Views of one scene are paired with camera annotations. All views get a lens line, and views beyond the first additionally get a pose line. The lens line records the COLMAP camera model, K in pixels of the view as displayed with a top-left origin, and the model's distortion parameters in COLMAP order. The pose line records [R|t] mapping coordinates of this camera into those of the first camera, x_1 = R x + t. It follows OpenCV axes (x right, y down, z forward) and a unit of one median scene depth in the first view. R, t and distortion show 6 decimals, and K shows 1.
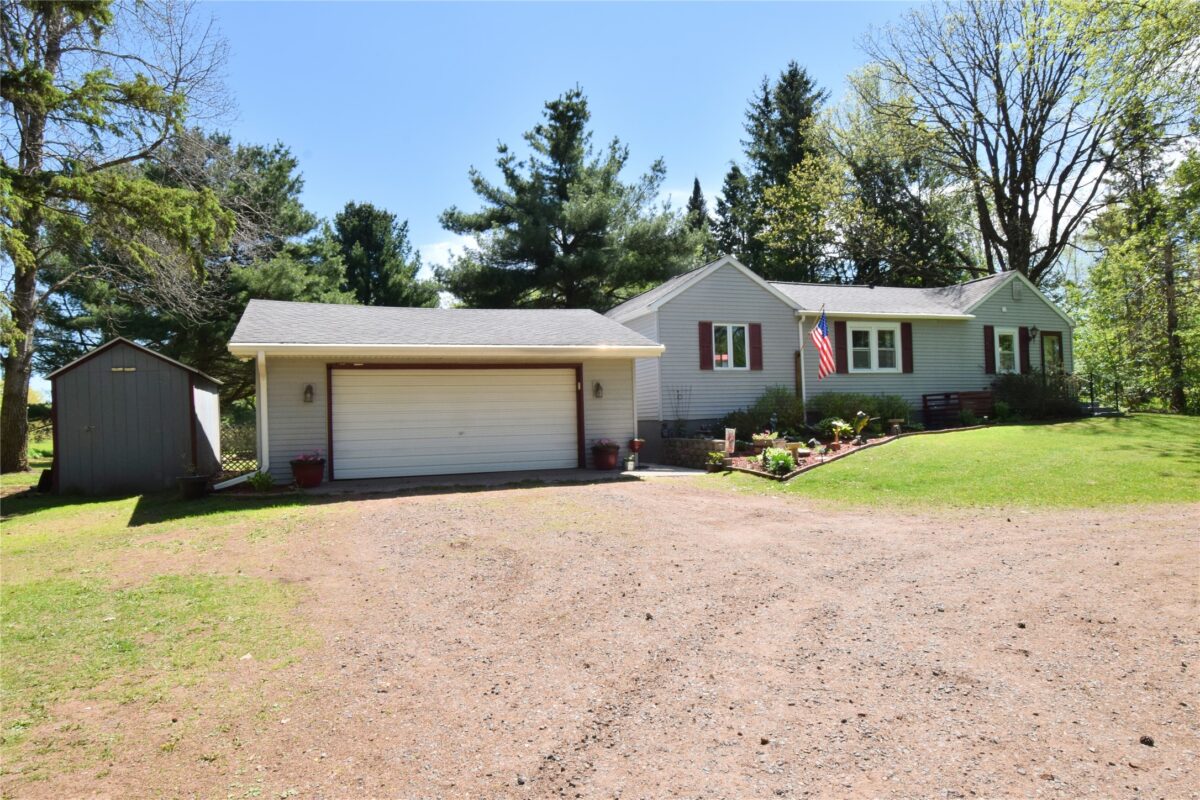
lens RADIAL K [[736.3, 0, 600.0], [0, 736.3, 400.0], [0, 0, 1]] dist [0.003621, -0.019939]
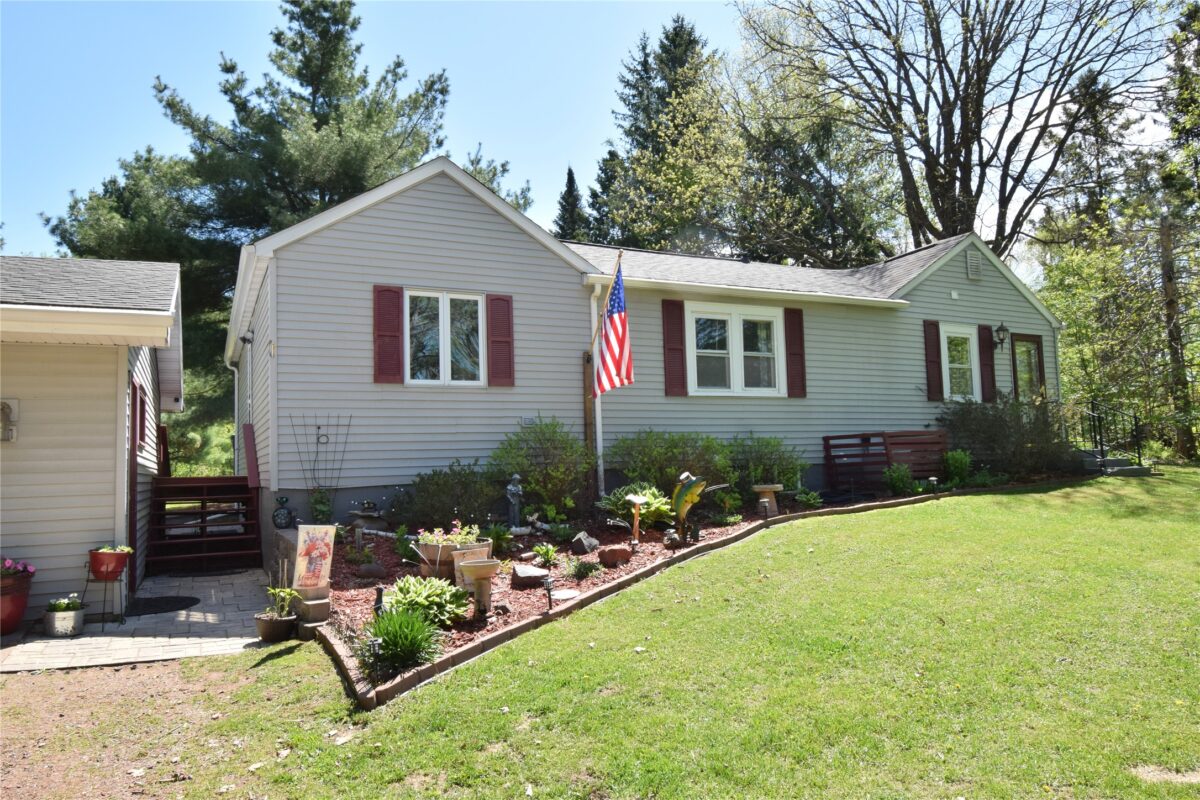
lens RADIAL K [[794.0, 0, 600.0], [0, 794.0, 400.0], [0, 0, 1]] dist [-0.000639, 0.000378]
pose [[0.993656, 0.009482, 0.112065, 0.135057], [-0.003819, 0.998710, -0.050642, -0.002611], [-0.112401, 0.049892, 0.992410, 0.279639]]
